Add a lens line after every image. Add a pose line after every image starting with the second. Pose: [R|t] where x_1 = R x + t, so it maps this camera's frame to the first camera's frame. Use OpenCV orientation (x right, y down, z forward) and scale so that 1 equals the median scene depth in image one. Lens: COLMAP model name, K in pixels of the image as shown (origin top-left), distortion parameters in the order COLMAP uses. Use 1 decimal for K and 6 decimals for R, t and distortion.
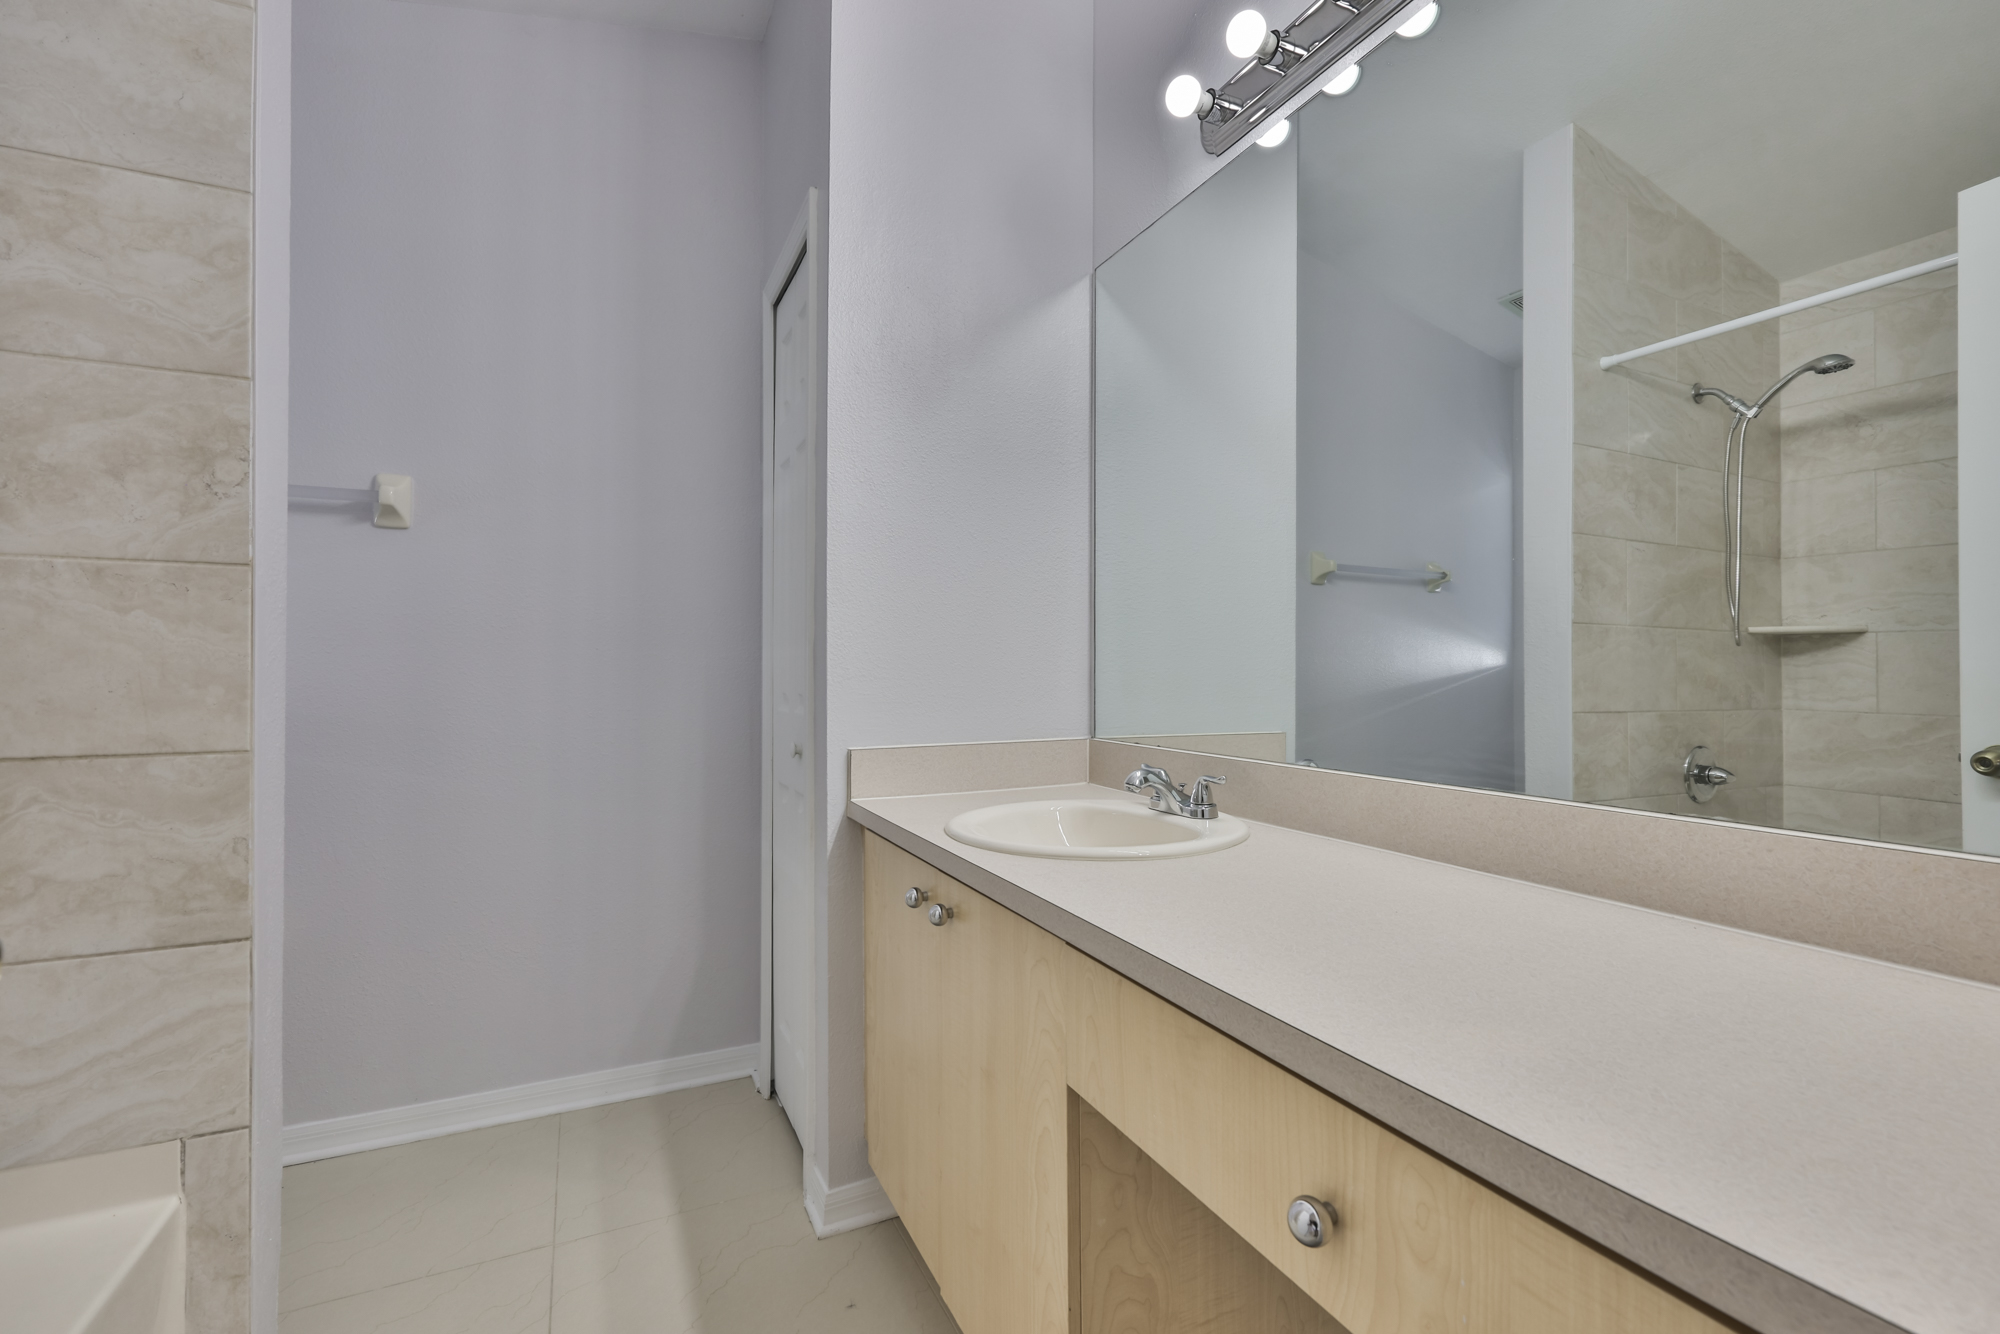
lens RADIAL K [[870.6, 0, 1006.6], [0, 870.6, 681.5], [0, 0, 1]] dist [-0.000986, 0.000118]
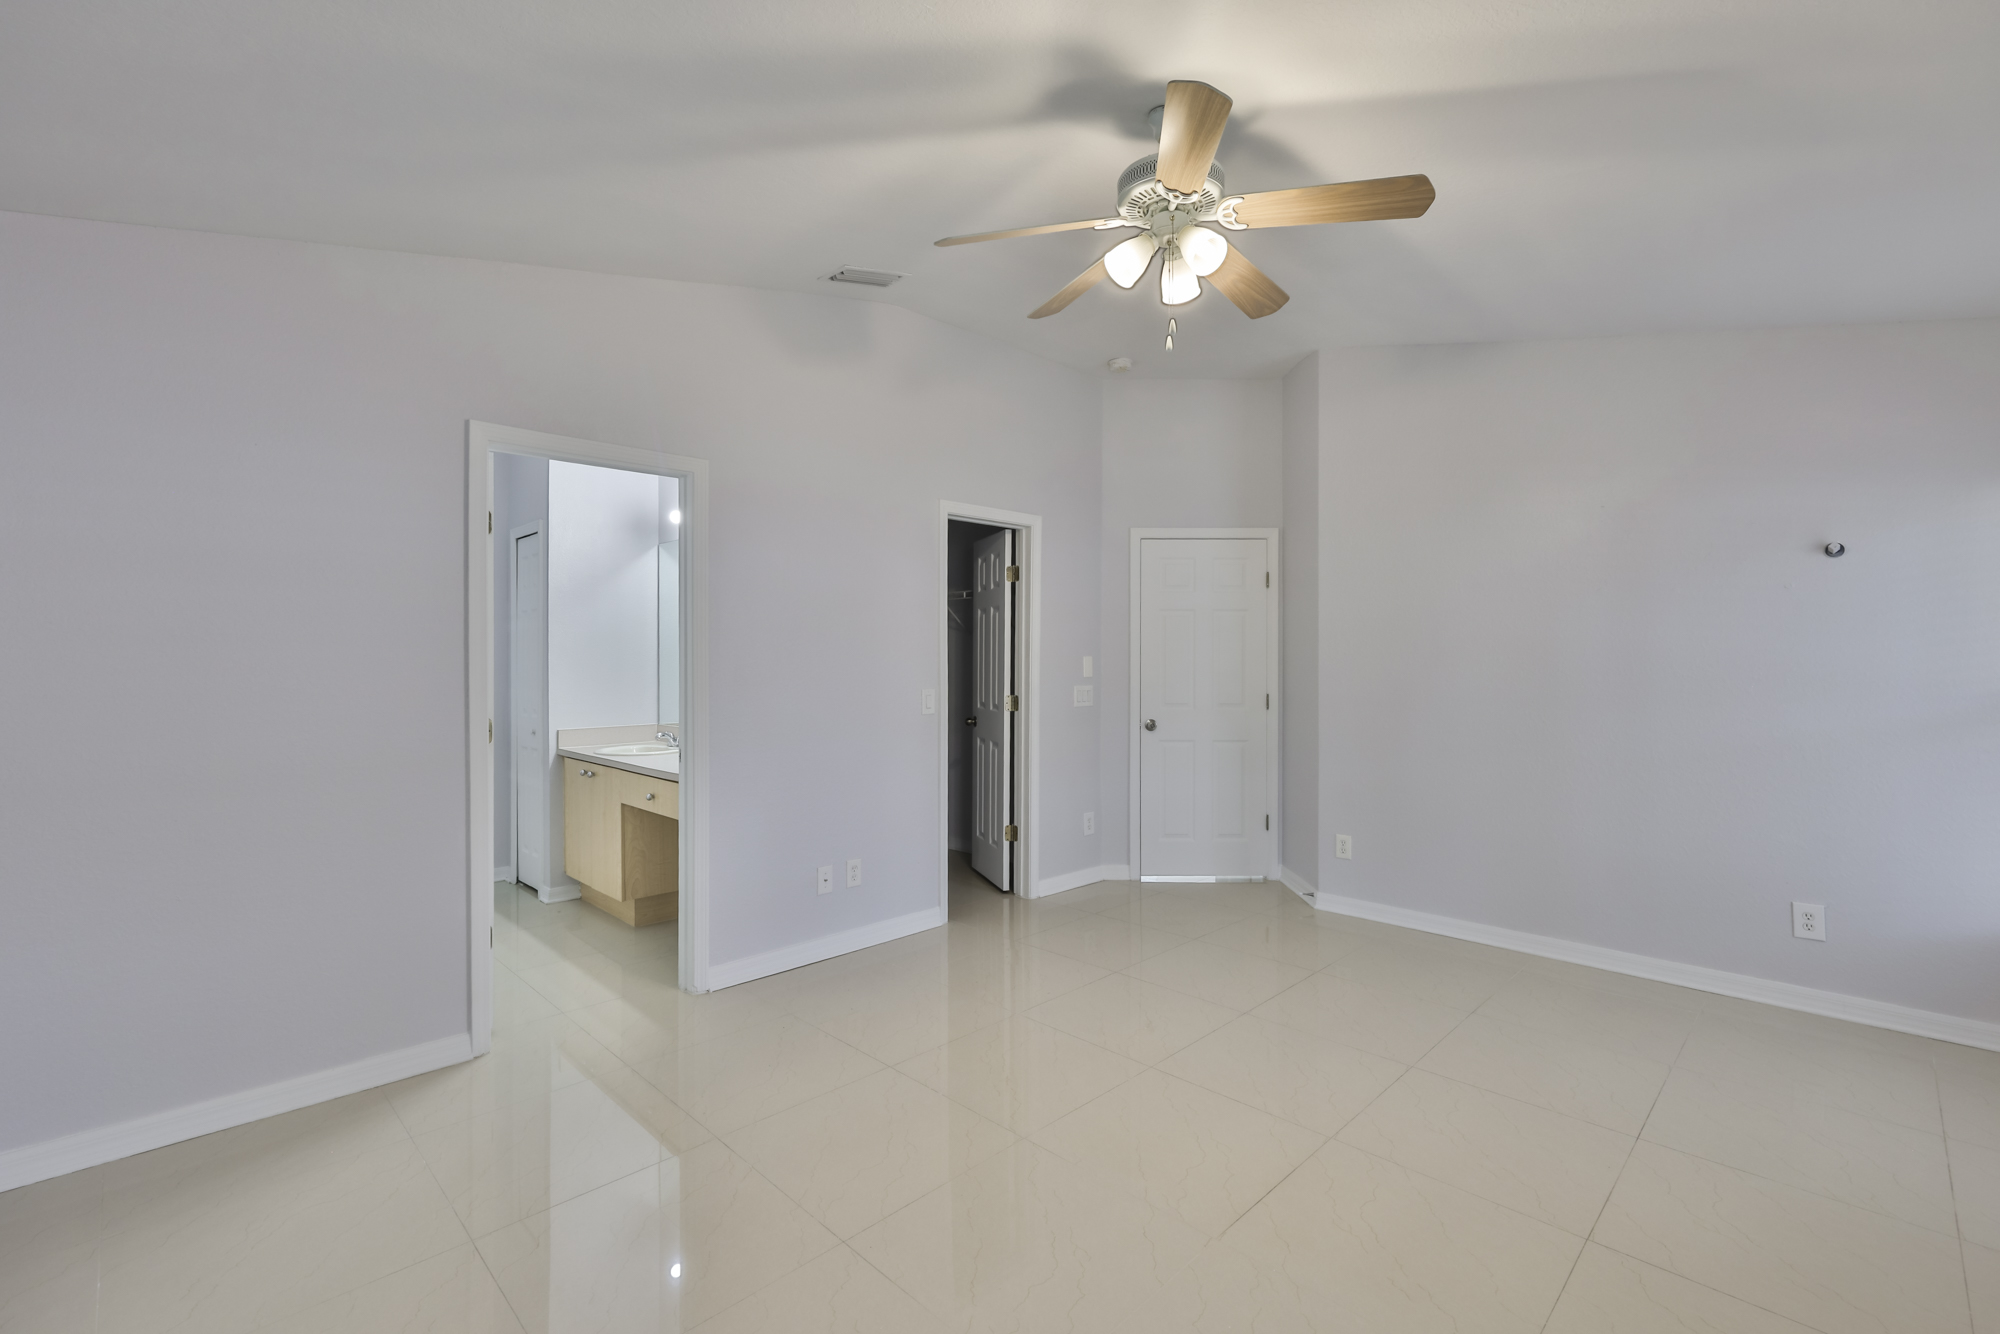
lens RADIAL K [[870.6, 0, 1006.6], [0, 870.6, 681.5], [0, 0, 1]] dist [-0.000986, 0.000118]
pose [[0.945787, -0.008450, 0.324677, 0.282025], [0.007257, 0.999962, 0.004885, -0.081672], [-0.324705, -0.002264, 0.945812, -2.155875]]
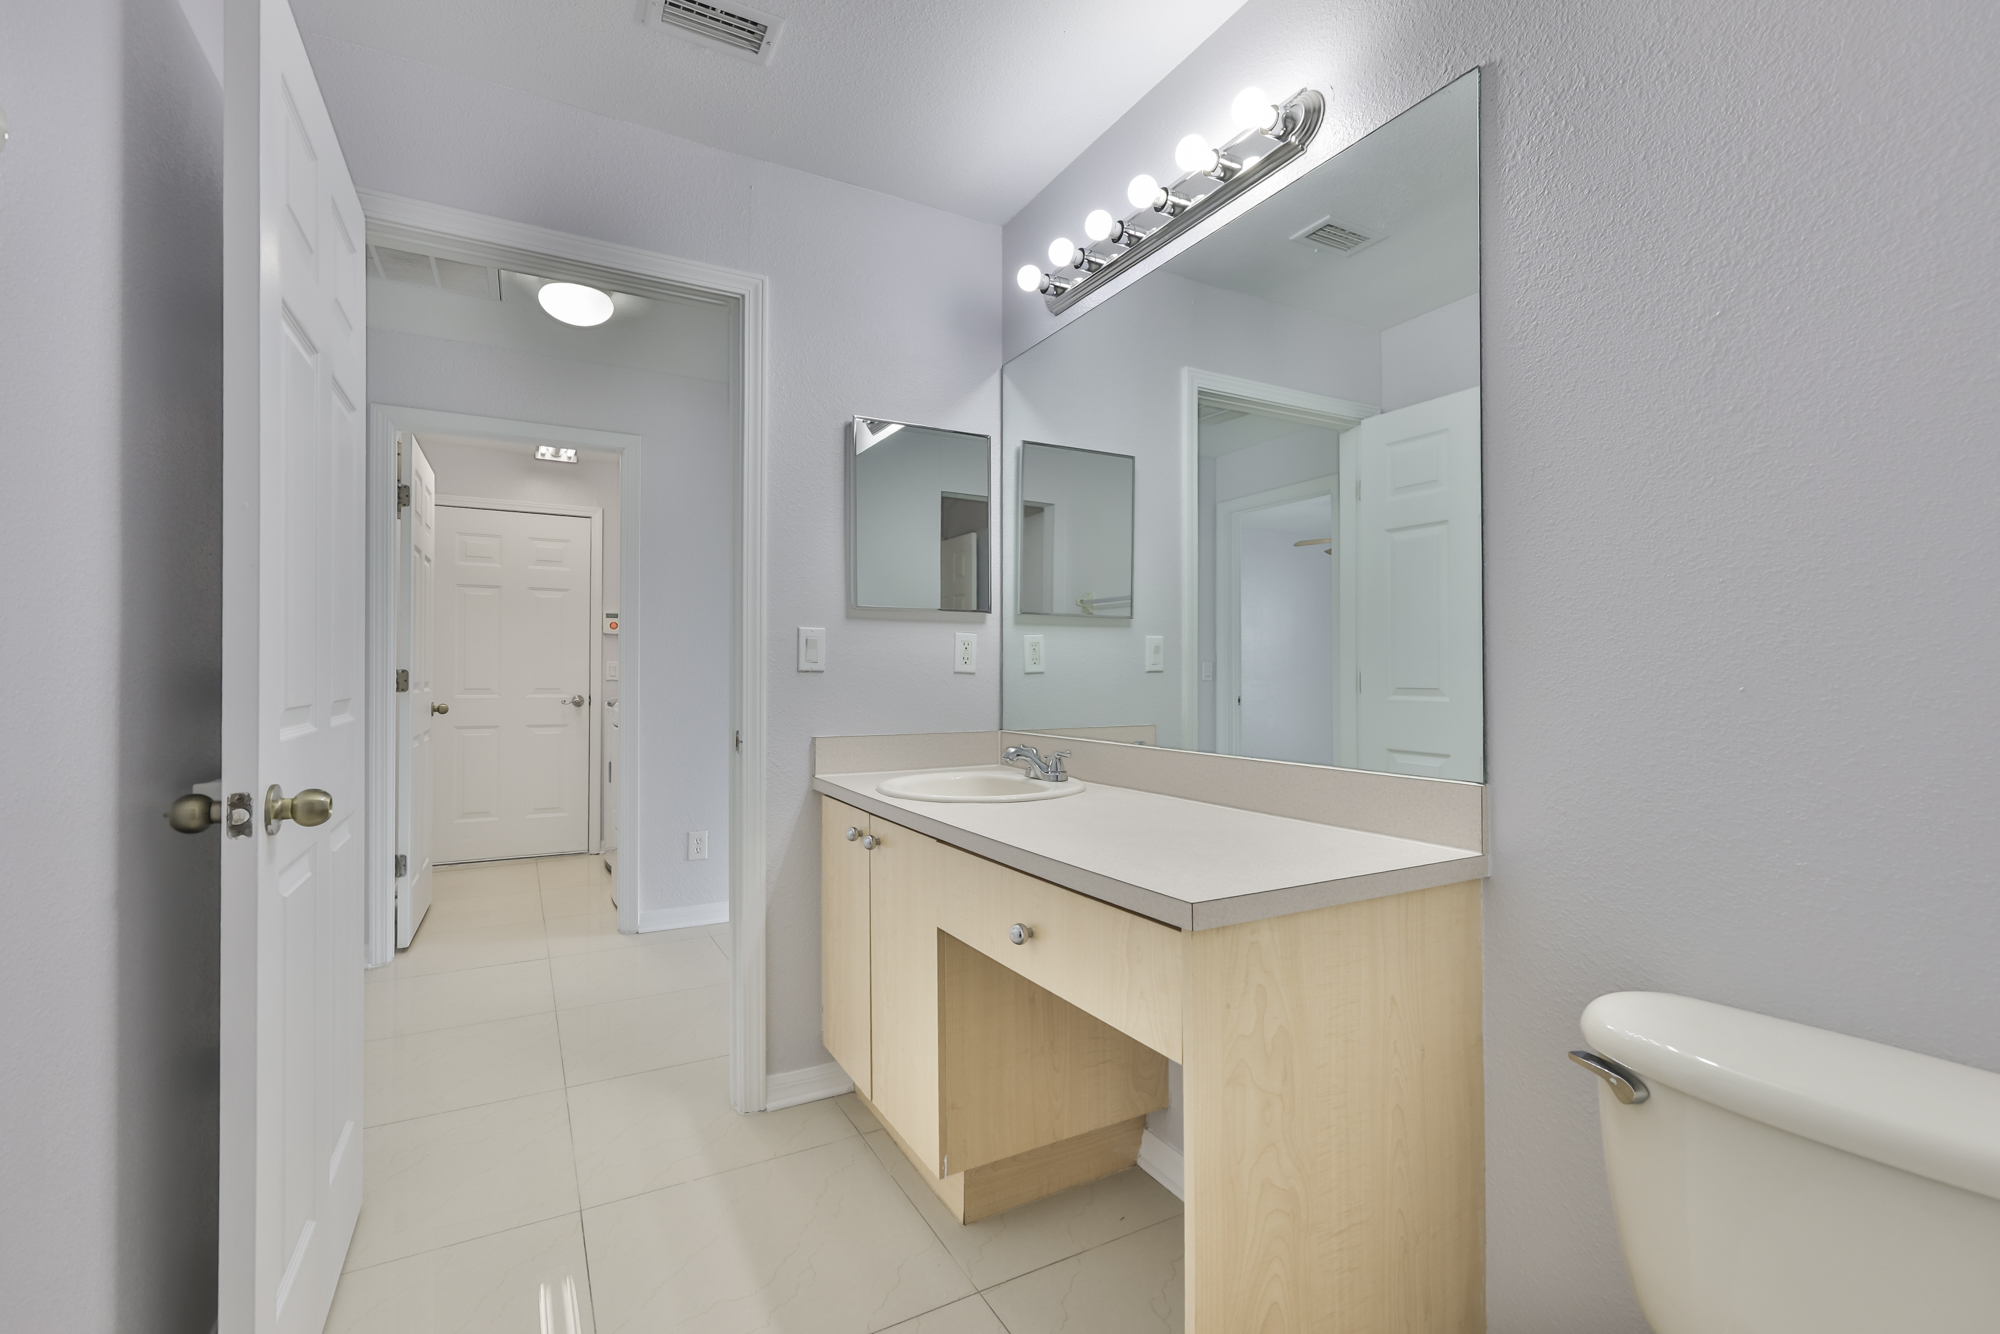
lens RADIAL K [[870.6, 0, 1006.6], [0, 870.6, 681.5], [0, 0, 1]] dist [-0.000986, 0.000118]
pose [[0.999235, -0.000034, 0.039111, 0.075793], [0.000235, 0.999987, -0.005145, -0.000463], [-0.039110, 0.005150, 0.999222, -0.388003]]
